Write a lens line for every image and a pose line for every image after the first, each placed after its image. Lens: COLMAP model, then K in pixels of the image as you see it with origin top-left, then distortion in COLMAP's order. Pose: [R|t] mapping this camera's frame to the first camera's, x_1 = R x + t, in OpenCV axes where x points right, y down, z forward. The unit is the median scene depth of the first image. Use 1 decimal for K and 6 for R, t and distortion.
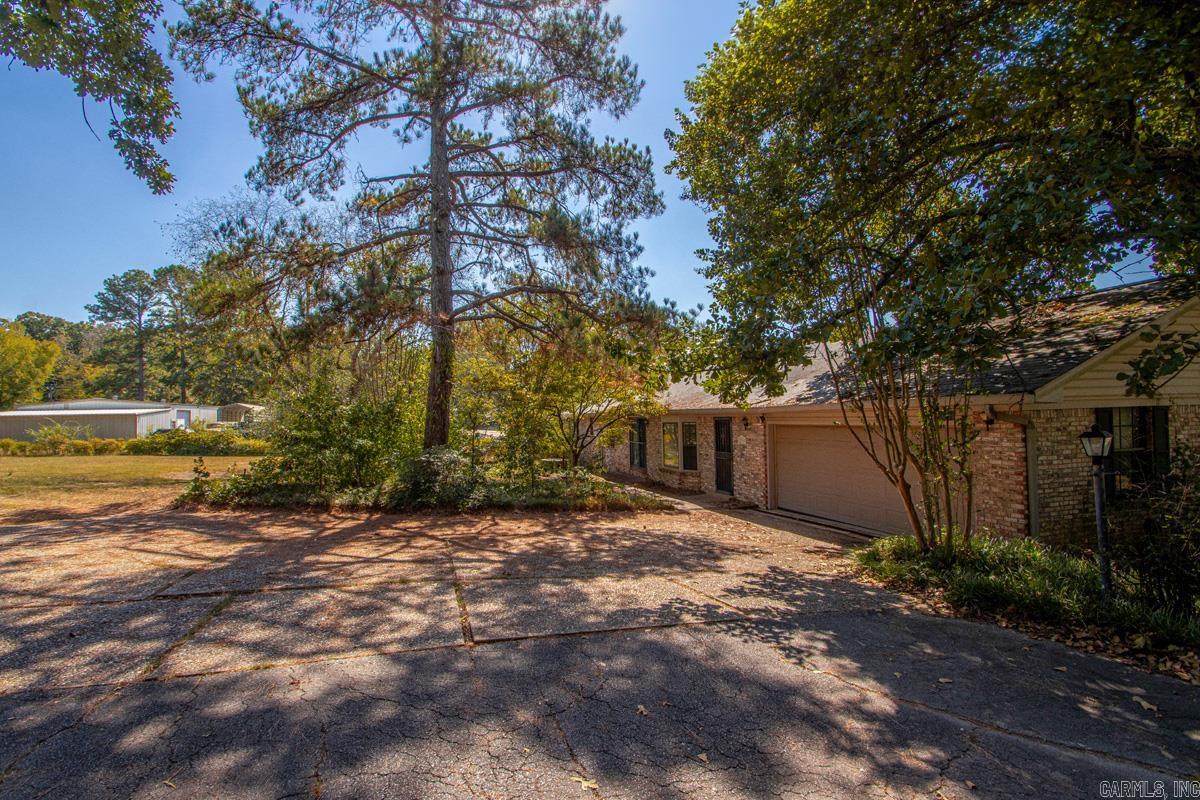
lens RADIAL K [[557.9, 0, 584.3], [0, 557.9, 406.1], [0, 0, 1]] dist [0.012005, -0.015519]
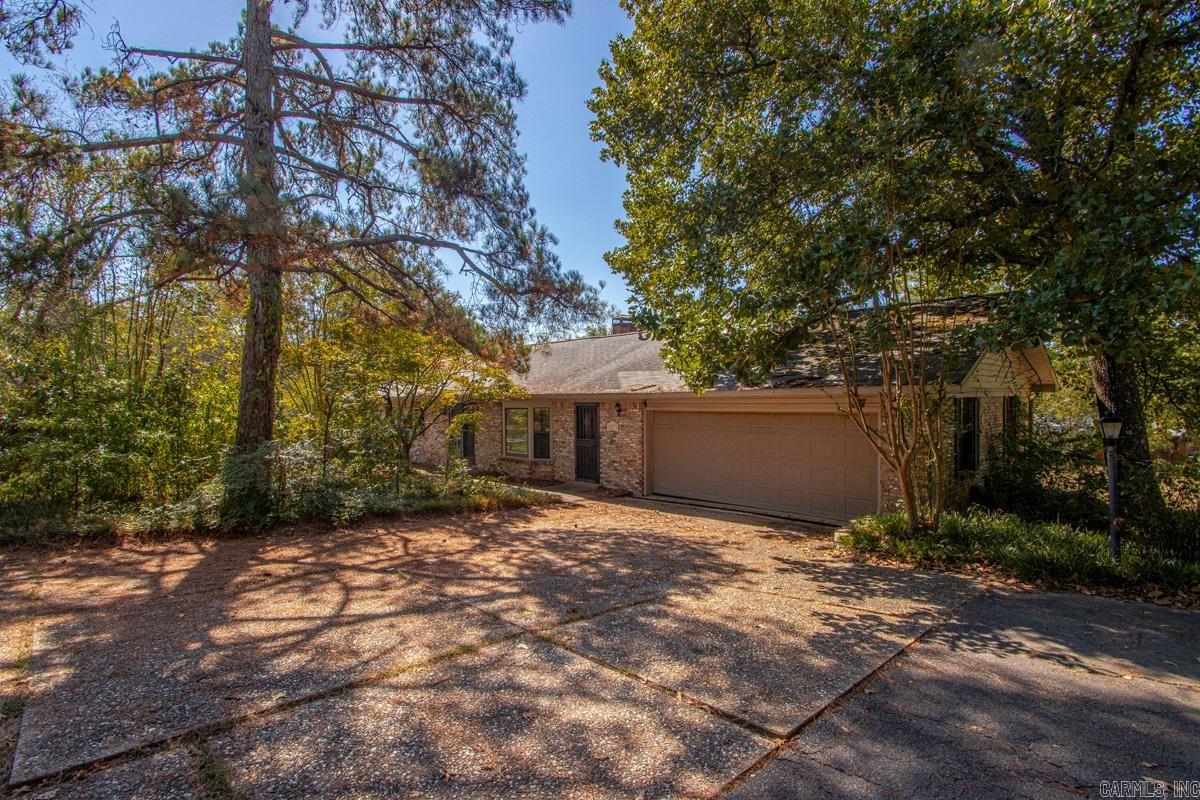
lens RADIAL K [[557.9, 0, 584.3], [0, 557.9, 406.1], [0, 0, 1]] dist [0.012005, -0.015519]
pose [[0.895426, 0.007750, 0.445142, -0.492350], [-0.018965, 0.999605, 0.020744, 0.014285], [-0.444805, -0.027017, 0.895220, 0.364560]]
